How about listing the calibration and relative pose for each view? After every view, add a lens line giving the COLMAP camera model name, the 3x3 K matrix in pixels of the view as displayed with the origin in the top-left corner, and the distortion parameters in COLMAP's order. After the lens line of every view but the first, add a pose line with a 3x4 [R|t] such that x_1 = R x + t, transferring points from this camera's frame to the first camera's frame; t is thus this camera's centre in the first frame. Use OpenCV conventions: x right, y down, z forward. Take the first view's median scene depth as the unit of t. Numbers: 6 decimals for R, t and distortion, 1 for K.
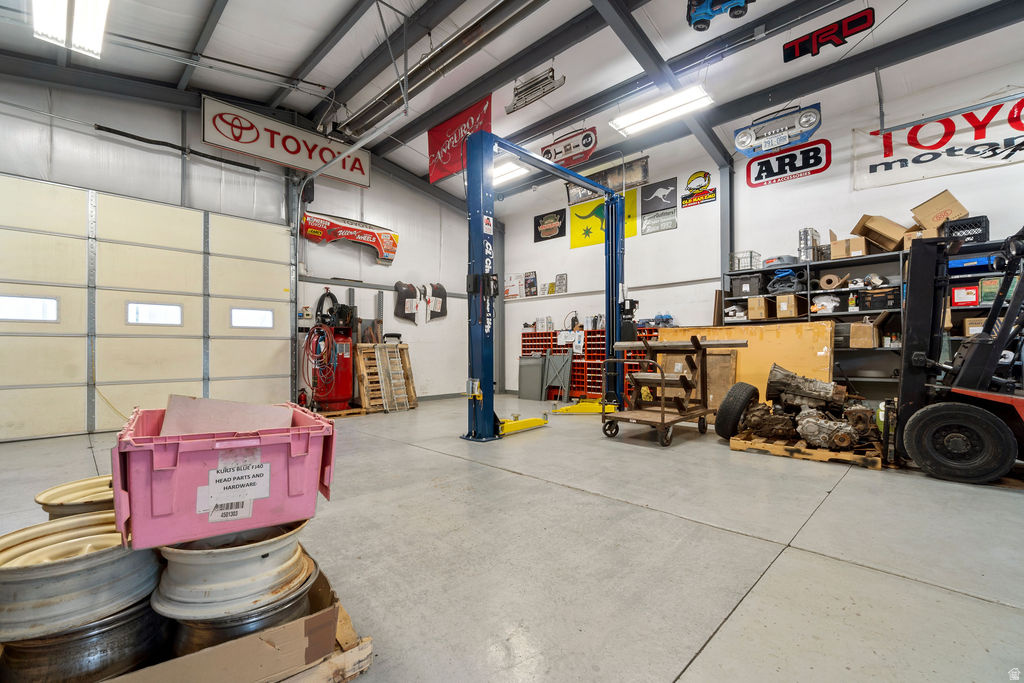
lens RADIAL K [[449.5, 0, 510.3], [0, 449.5, 346.3], [0, 0, 1]] dist [-0.001412, 0.000088]
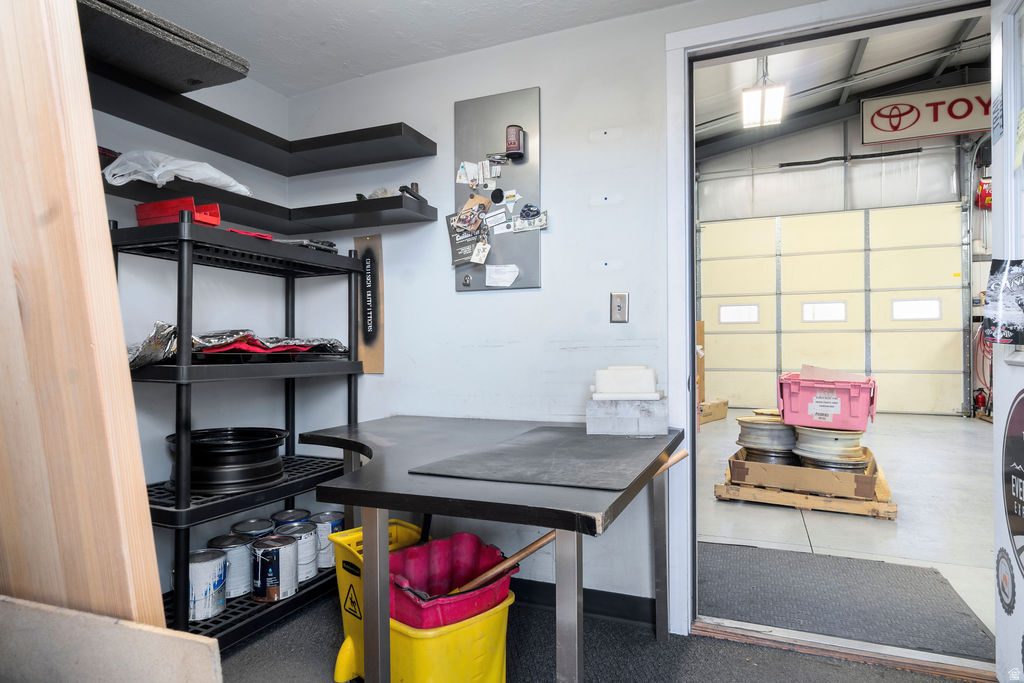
lens RADIAL K [[582.1, 0, 512.0], [0, 582.1, 341.5], [0, 0, 1]] dist [-0.000417, -0.000478]
pose [[0.372959, -0.007138, -0.927821, 0.263466], [0.010998, 0.999934, -0.003272, -0.000663], [0.927783, -0.008984, 0.373013, -0.264824]]
